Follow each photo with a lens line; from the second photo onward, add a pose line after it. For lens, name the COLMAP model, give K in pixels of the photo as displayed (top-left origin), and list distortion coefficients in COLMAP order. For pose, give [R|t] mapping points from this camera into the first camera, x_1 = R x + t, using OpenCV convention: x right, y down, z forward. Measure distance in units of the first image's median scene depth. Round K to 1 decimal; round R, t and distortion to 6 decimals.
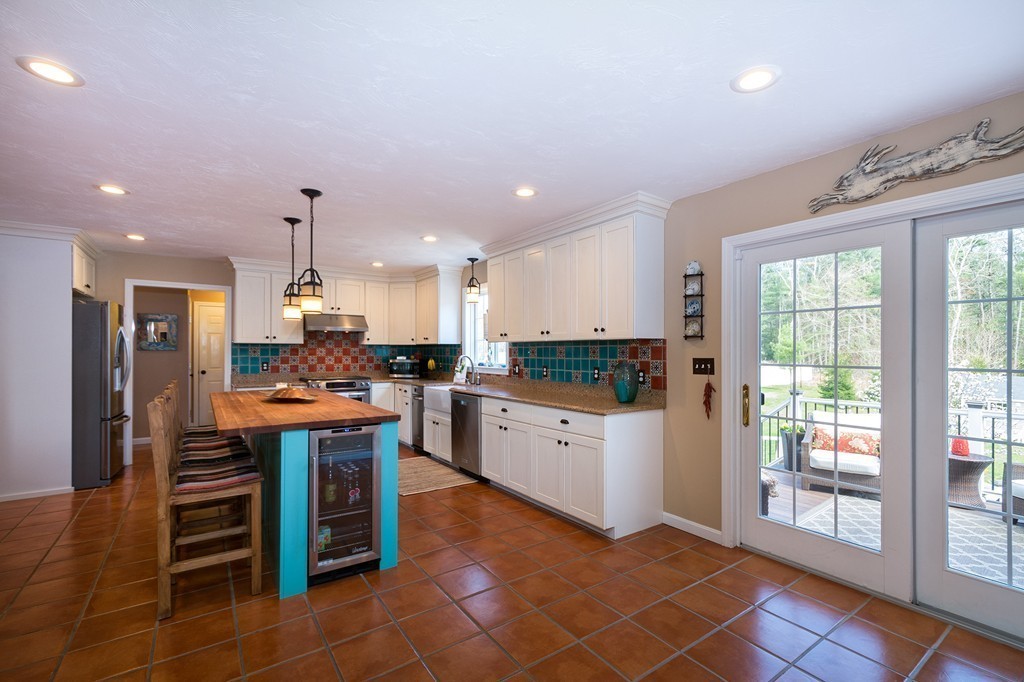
lens RADIAL K [[456.4, 0, 506.3], [0, 456.4, 350.3], [0, 0, 1]] dist [-0.012666, 0.001246]
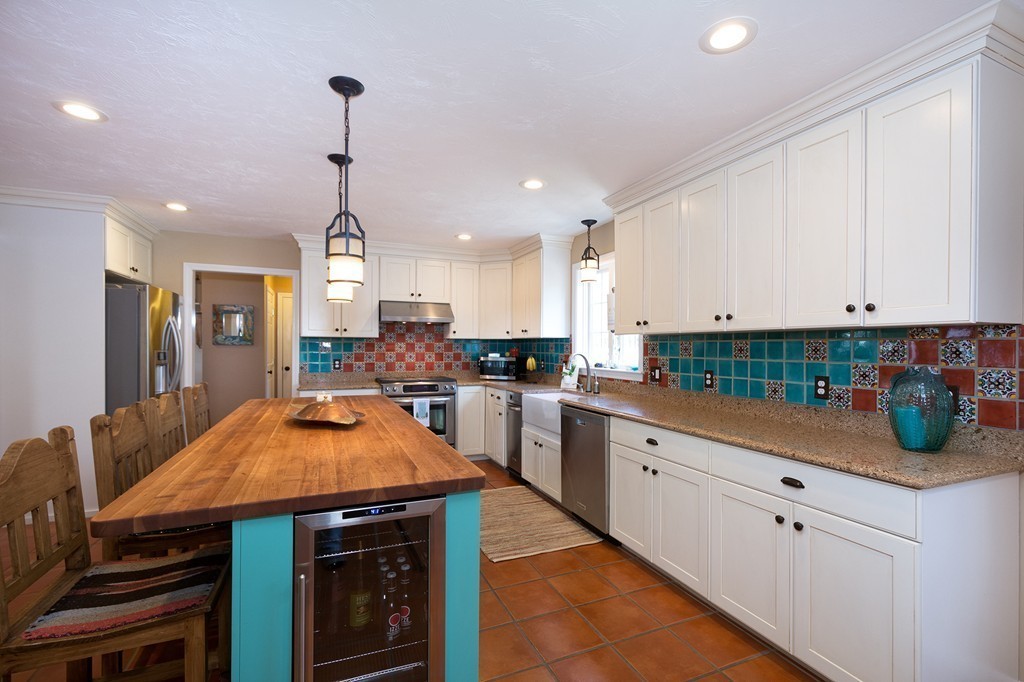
lens RADIAL K [[456.4, 0, 508.4], [0, 456.4, 345.9], [0, 0, 1]] dist [-0.012666, 0.001246]
pose [[0.979975, 0.002848, -0.199102, -0.069834], [-0.002828, 0.999996, 0.000385, -0.000305], [0.199102, 0.000186, 0.979979, 0.333033]]
